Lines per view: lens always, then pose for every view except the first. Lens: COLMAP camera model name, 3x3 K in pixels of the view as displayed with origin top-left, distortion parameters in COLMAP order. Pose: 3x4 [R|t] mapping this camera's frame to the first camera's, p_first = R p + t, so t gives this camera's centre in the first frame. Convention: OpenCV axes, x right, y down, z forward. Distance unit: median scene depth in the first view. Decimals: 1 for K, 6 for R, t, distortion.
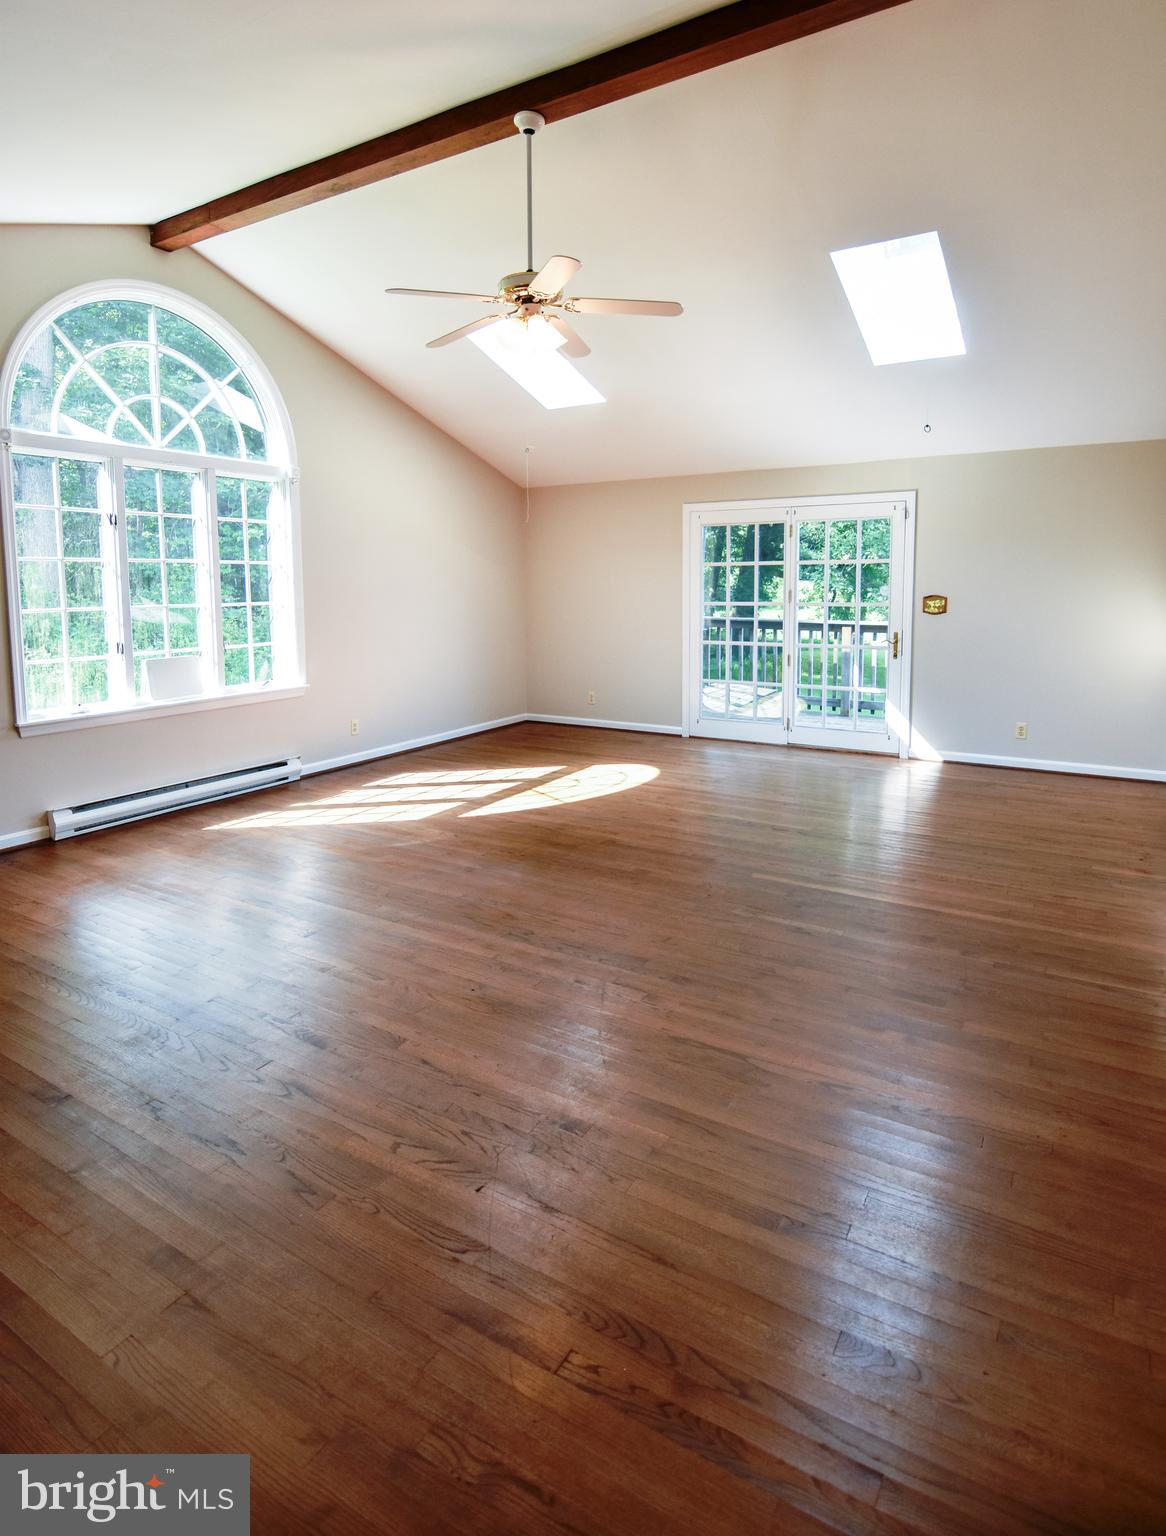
lens RADIAL K [[797.5, 0, 583.0], [0, 797.5, 768.0], [0, 0, 1]] dist [-0.008014, -0.000230]
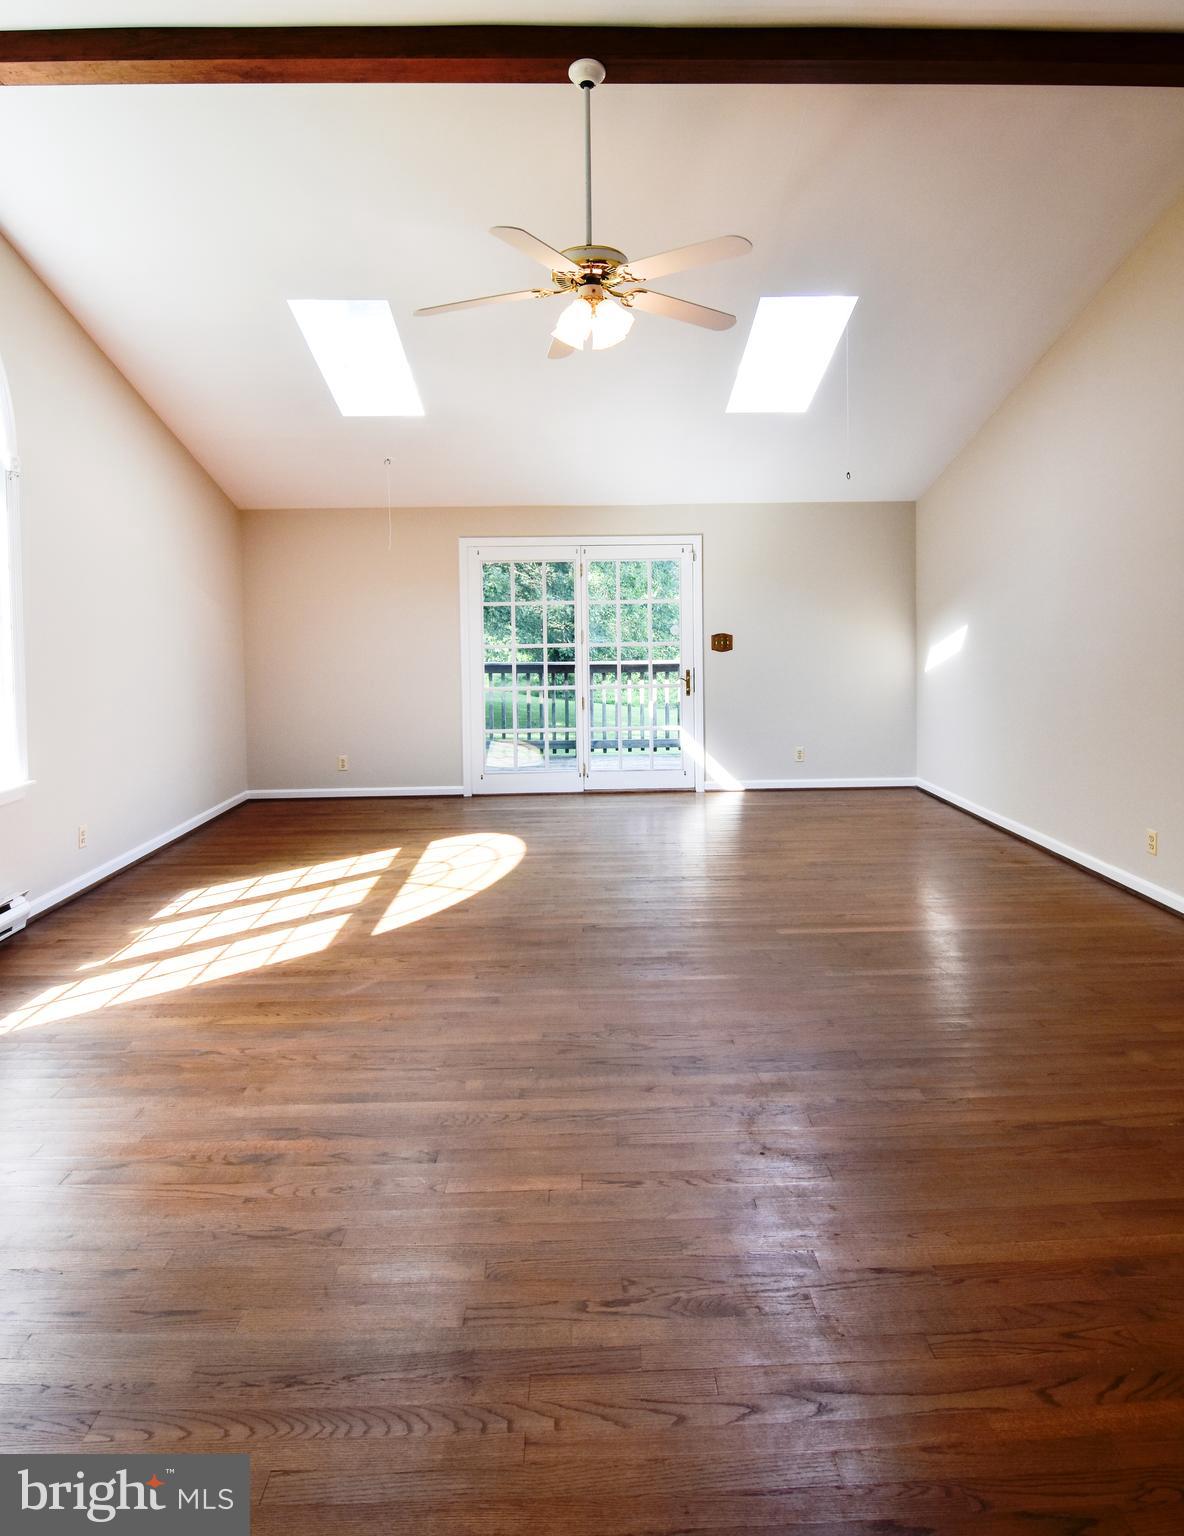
lens RADIAL K [[834.6, 0, 593.4], [0, 834.6, 754.3], [0, 0, 1]] dist [-0.000947, -0.012952]
pose [[0.846660, -0.089019, 0.524636, -0.316866], [0.129170, 0.990802, -0.040339, -0.040400], [-0.516219, 0.101920, 0.850370, 0.181440]]
